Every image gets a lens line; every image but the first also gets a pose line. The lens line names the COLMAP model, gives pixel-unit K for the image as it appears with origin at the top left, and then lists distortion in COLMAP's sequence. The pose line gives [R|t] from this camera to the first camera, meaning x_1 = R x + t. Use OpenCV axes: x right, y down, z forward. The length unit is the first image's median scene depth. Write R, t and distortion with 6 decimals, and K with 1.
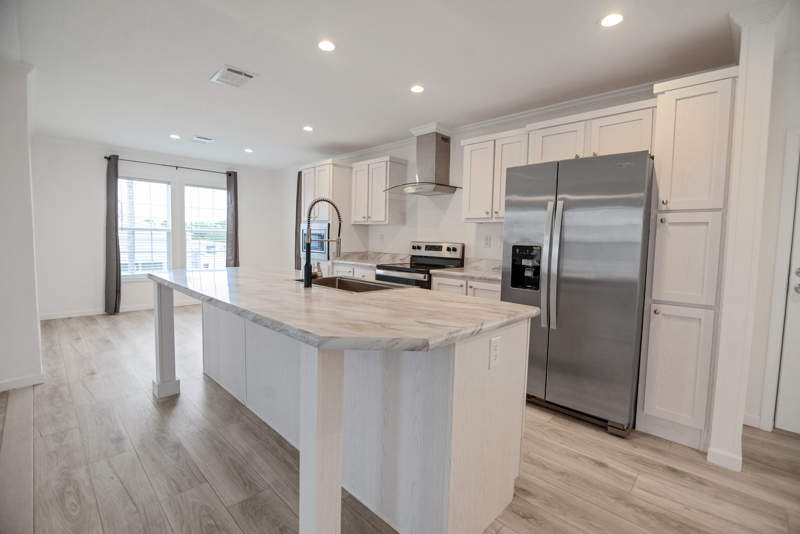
lens RADIAL K [[367.8, 0, 400.0], [0, 367.8, 267.0], [0, 0, 1]] dist [-0.003865, -0.001163]
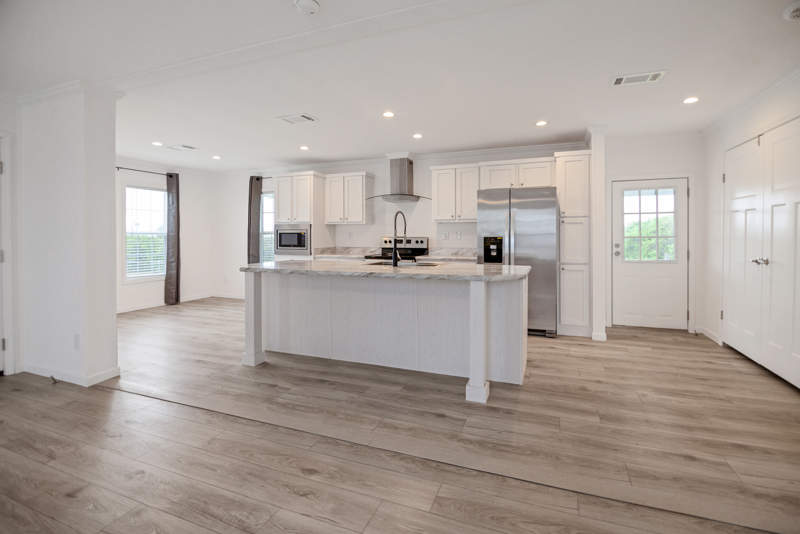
lens RADIAL K [[382.8, 0, 399.5], [0, 382.8, 243.3], [0, 0, 1]] dist [-0.000842, -0.000190]
pose [[0.925904, -0.035168, 0.376119, -0.460065], [0.055245, 0.997558, -0.042726, 0.014194], [-0.373698, 0.060339, 0.925586, -0.293632]]
